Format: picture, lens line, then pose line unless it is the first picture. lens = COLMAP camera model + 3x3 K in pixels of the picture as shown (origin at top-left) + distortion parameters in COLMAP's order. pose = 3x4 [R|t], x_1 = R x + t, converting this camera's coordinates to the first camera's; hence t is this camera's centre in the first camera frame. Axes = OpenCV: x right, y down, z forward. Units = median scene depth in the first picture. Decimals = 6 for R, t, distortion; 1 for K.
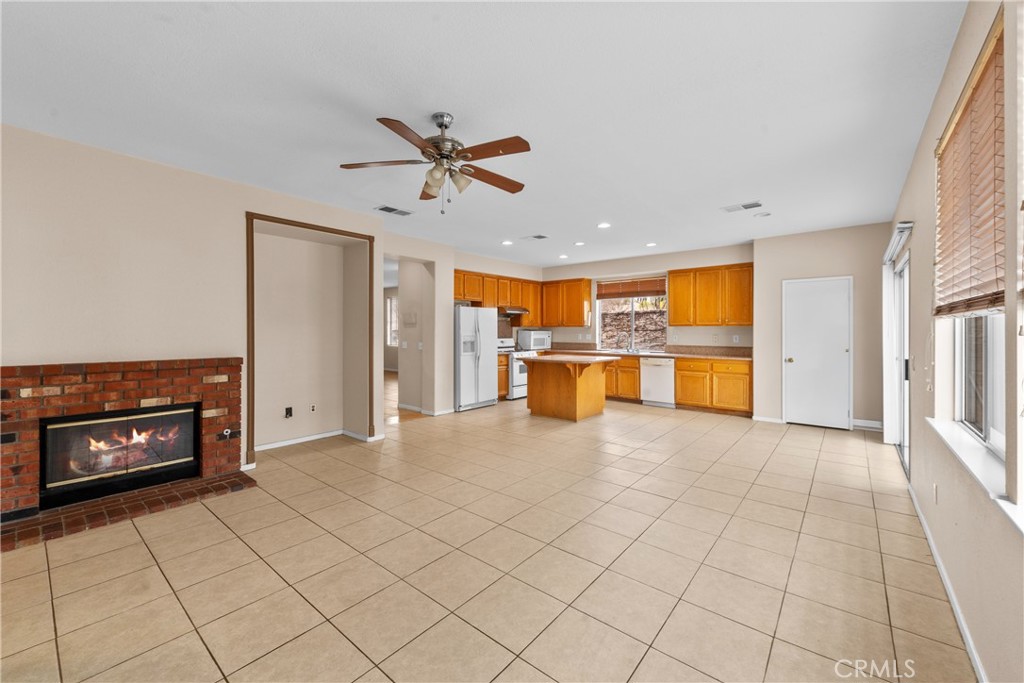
lens RADIAL K [[407.6, 0, 512.2], [0, 407.6, 331.2], [0, 0, 1]] dist [-0.000212, 0.000179]
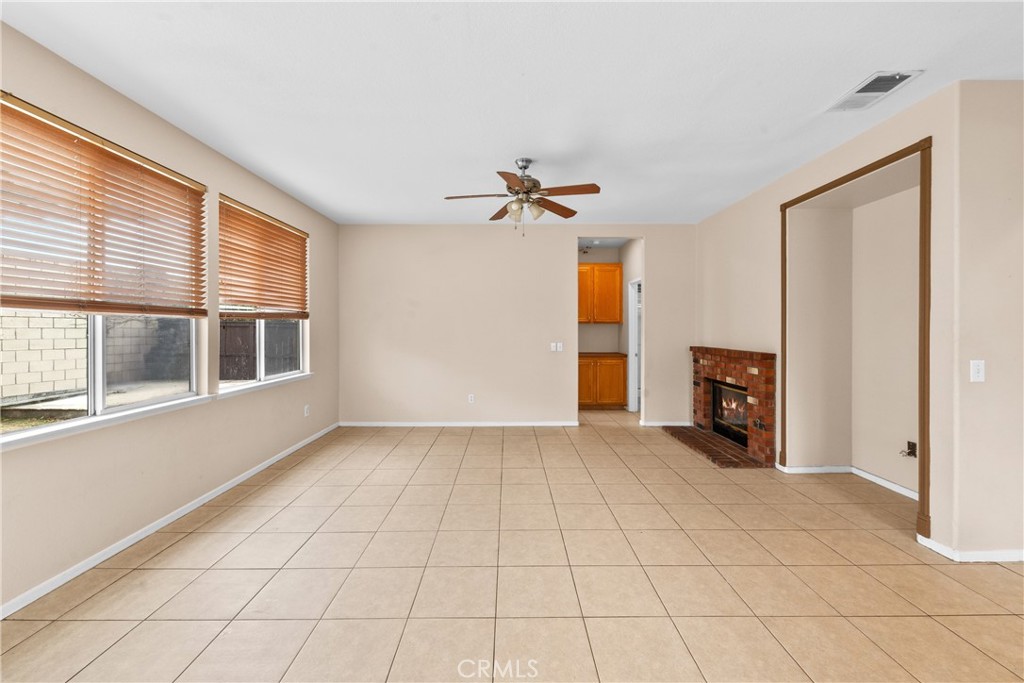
lens RADIAL K [[412.1, 0, 511.9], [0, 412.1, 328.1], [0, 0, 1]] dist [0.002239, 0.000281]
pose [[-0.764305, -0.001370, -0.644853, 0.261236], [-0.000581, 0.999999, -0.001435, 0.001352], [0.644854, -0.000722, -0.764305, 0.737896]]
